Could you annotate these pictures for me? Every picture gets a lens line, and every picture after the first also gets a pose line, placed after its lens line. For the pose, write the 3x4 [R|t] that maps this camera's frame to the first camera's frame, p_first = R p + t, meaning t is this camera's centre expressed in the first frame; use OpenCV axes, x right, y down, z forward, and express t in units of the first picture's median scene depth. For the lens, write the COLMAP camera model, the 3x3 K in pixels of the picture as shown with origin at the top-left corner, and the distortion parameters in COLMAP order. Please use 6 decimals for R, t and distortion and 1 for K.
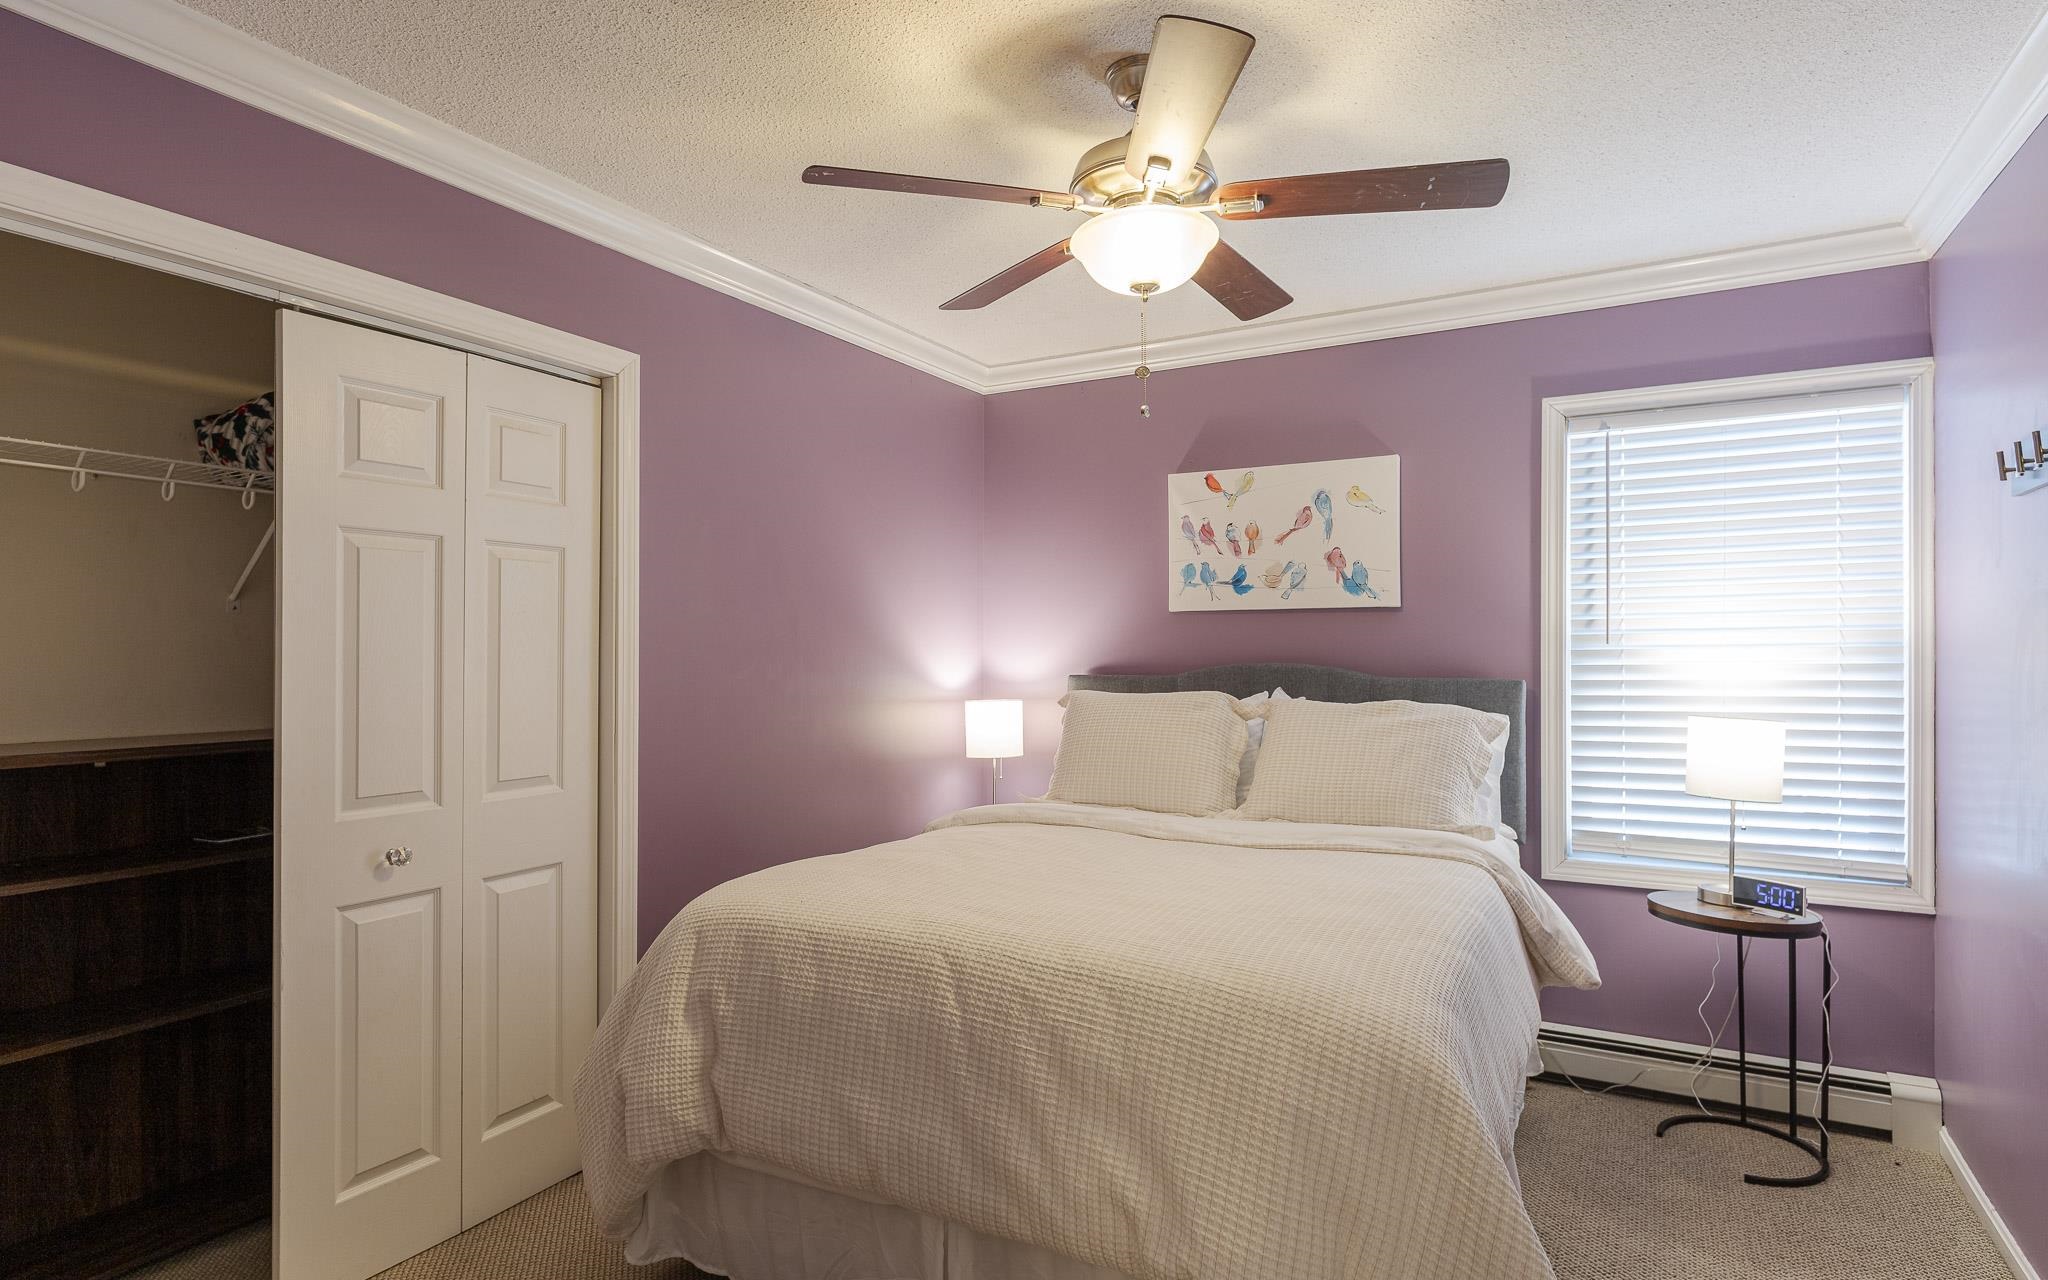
lens RADIAL K [[1069.0, 0, 1028.7], [0, 1069.0, 641.2], [0, 0, 1]] dist [0.002201, -0.000529]
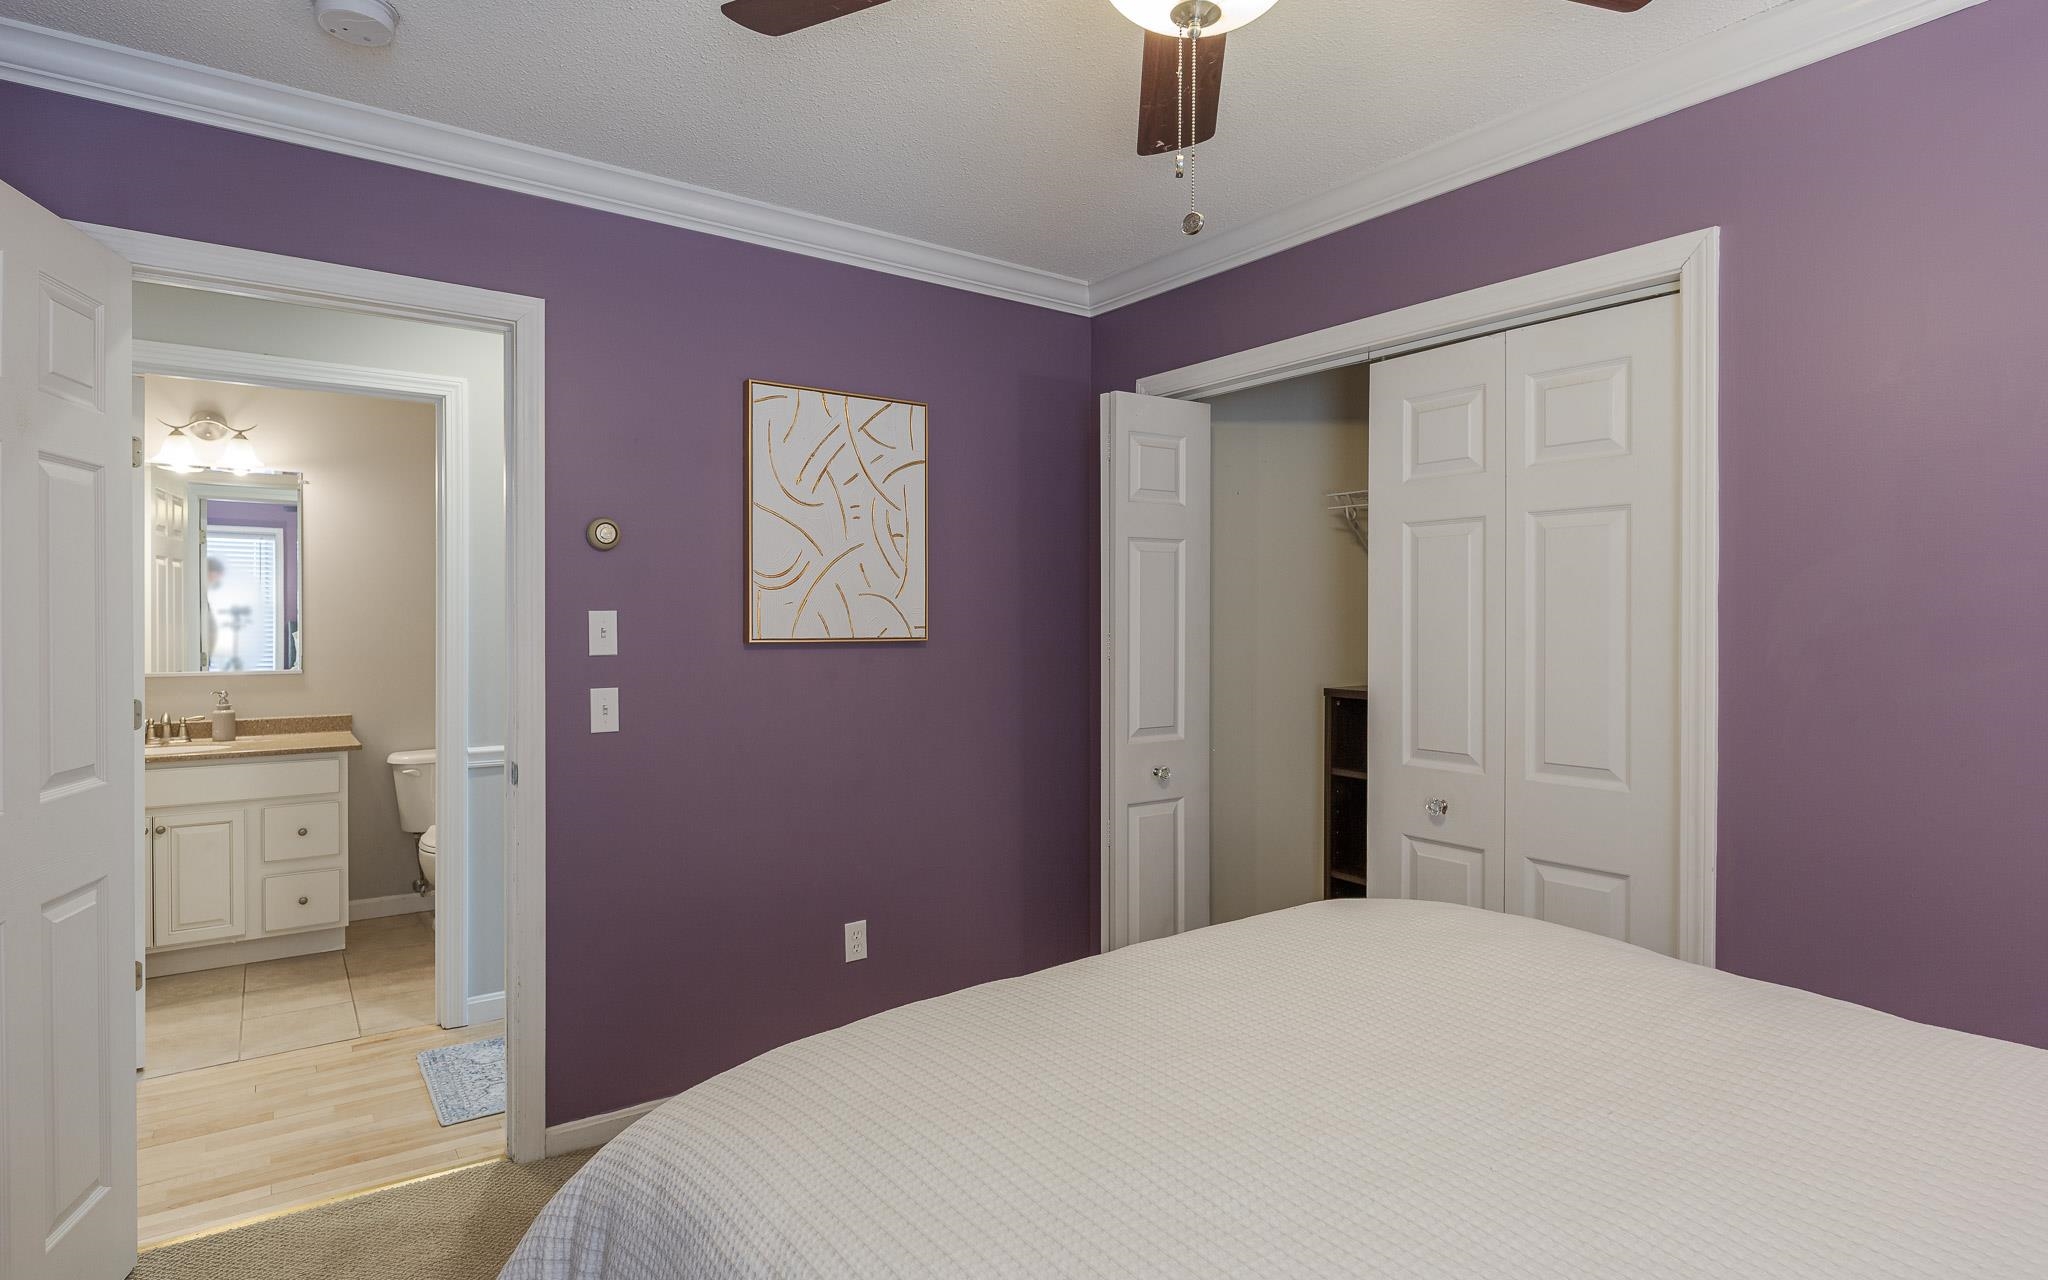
lens RADIAL K [[1069.0, 0, 1027.5], [0, 1069.0, 634.1], [0, 0, 1]] dist [0.002201, -0.000529]
pose [[-0.408120, 0.006623, -0.912904, 0.600363], [0.002593, 0.999978, 0.006096, 0.009449], [0.912925, 0.000121, -0.408128, 1.025348]]
